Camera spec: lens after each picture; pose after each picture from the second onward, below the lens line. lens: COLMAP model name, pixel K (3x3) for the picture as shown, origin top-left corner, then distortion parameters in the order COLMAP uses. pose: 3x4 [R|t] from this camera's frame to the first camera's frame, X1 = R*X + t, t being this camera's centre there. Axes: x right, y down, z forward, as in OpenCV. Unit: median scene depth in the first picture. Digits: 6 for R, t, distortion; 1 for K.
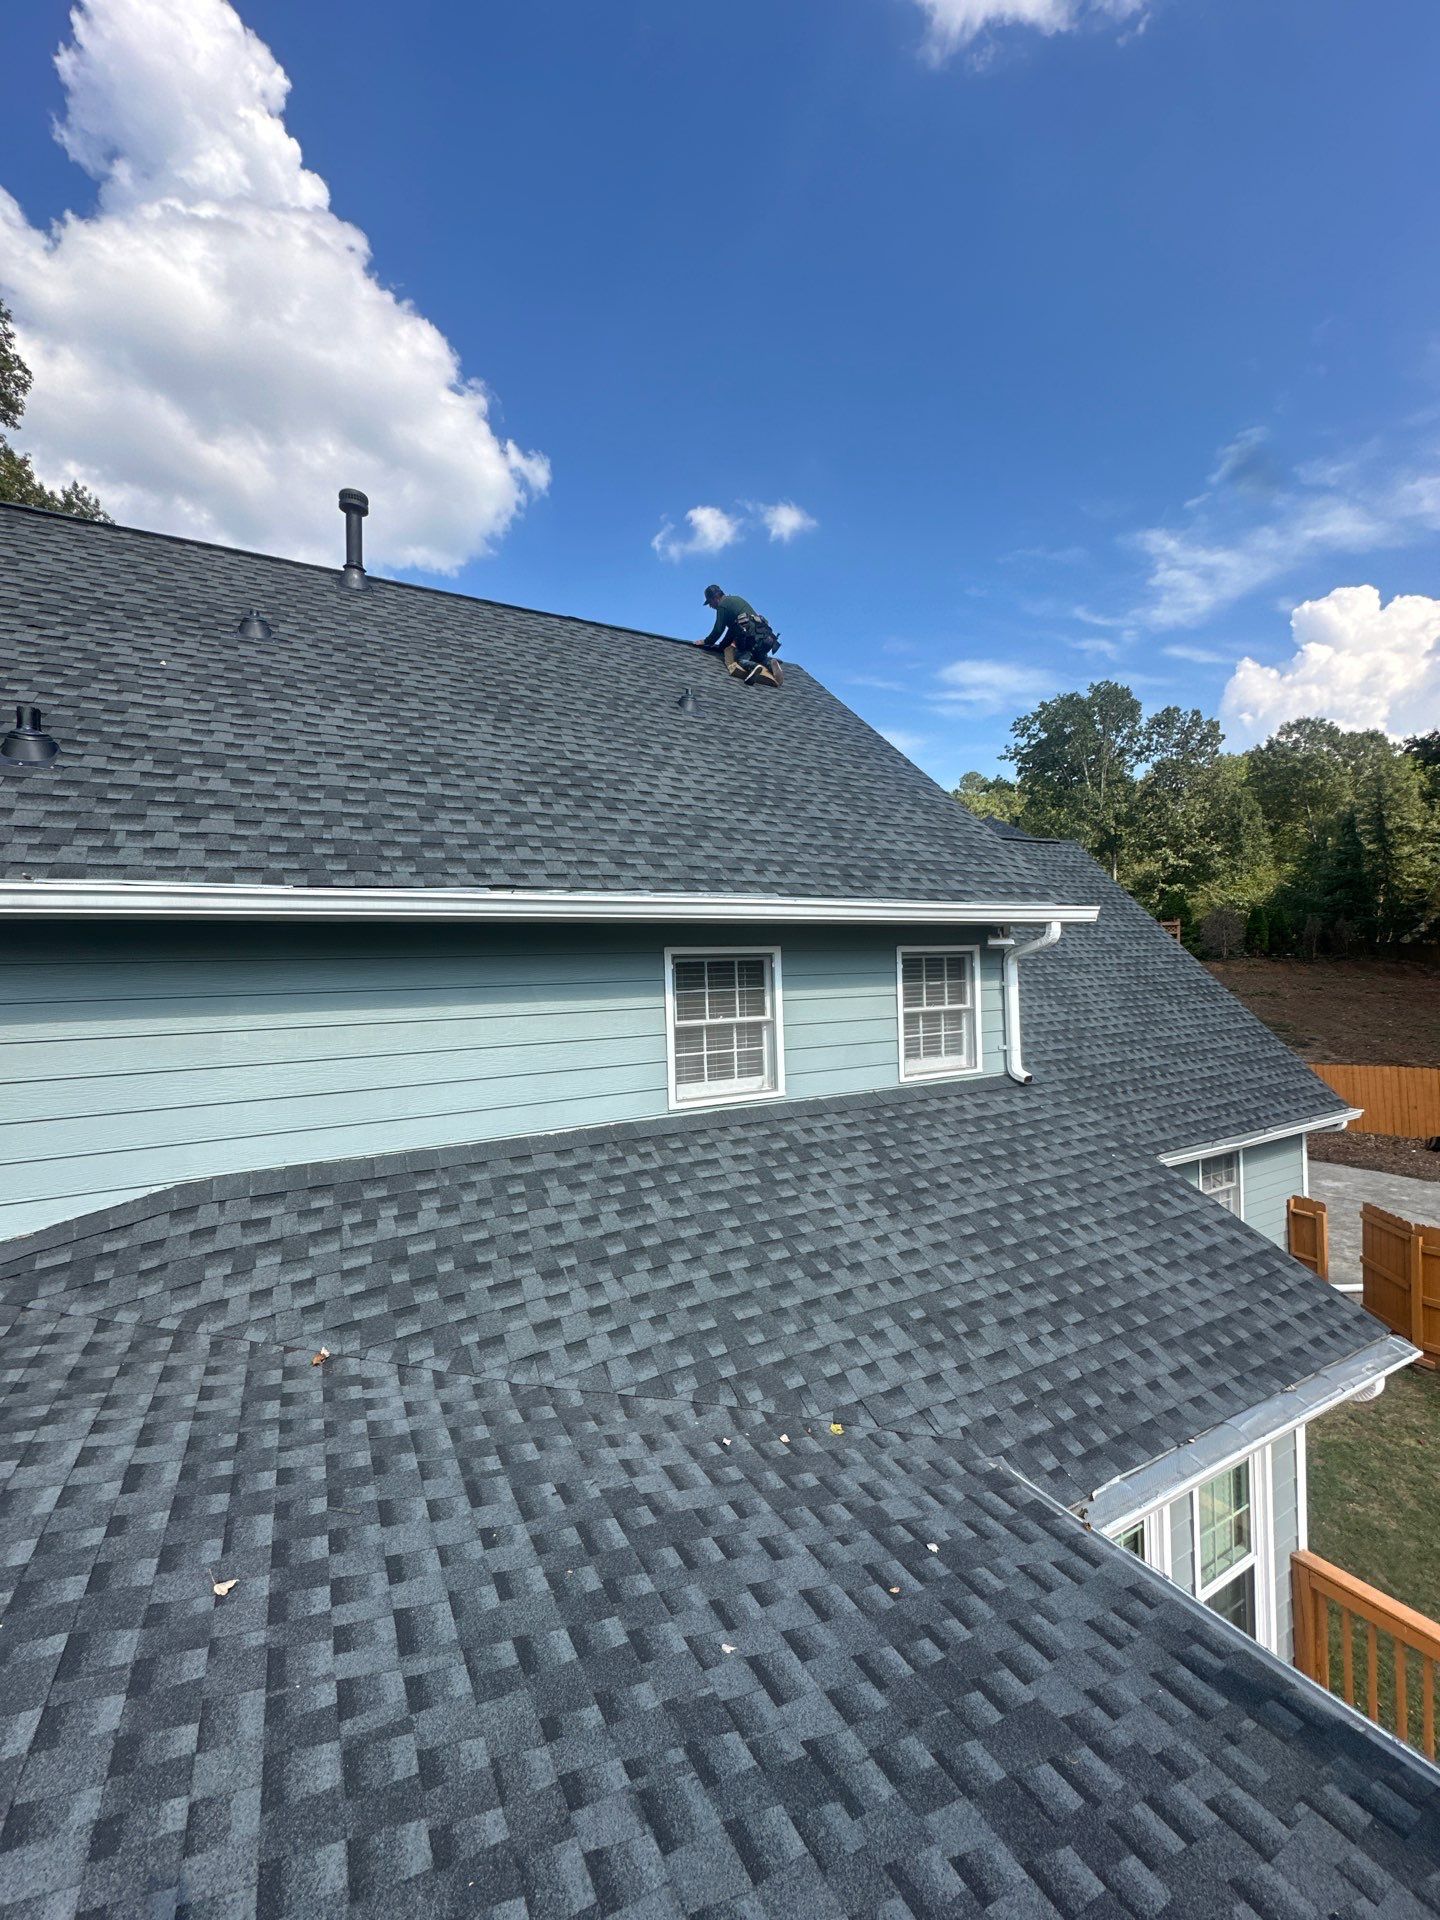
lens RADIAL K [[764.3, 0, 720.0], [0, 764.3, 960.0], [0, 0, 1]] dist [-0.013881, 0.000151]
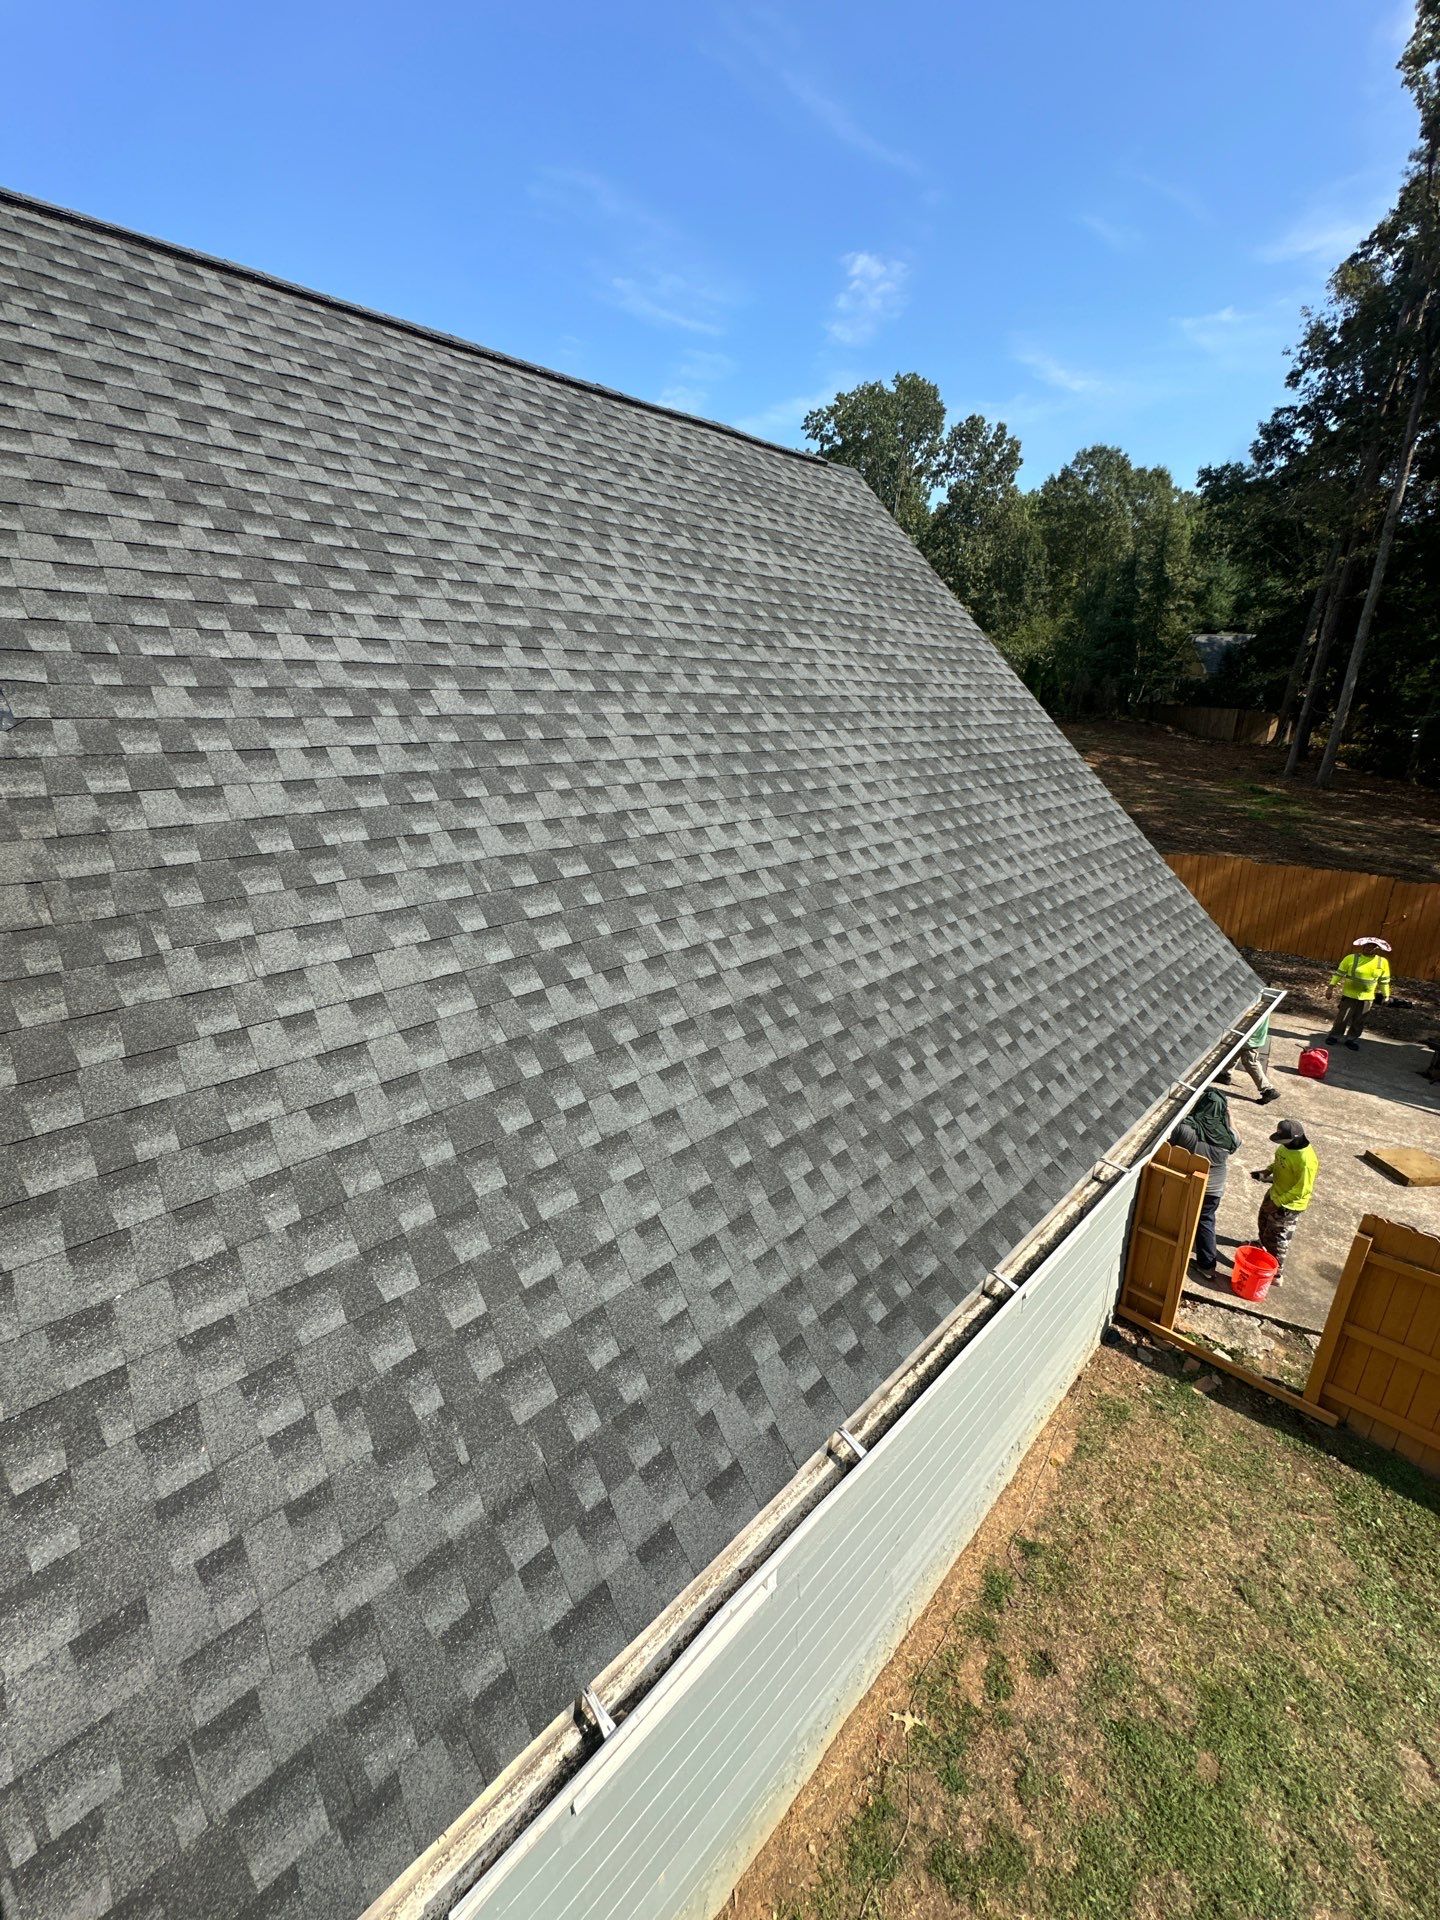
lens RADIAL K [[764.3, 0, 720.0], [0, 764.3, 960.0], [0, 0, 1]] dist [-0.013881, 0.000151]
pose [[0.963769, -0.064868, 0.258731, 0.059901], [-0.018853, 0.950986, 0.308658, 0.001541], [-0.266072, -0.302353, 0.915308, 0.121750]]
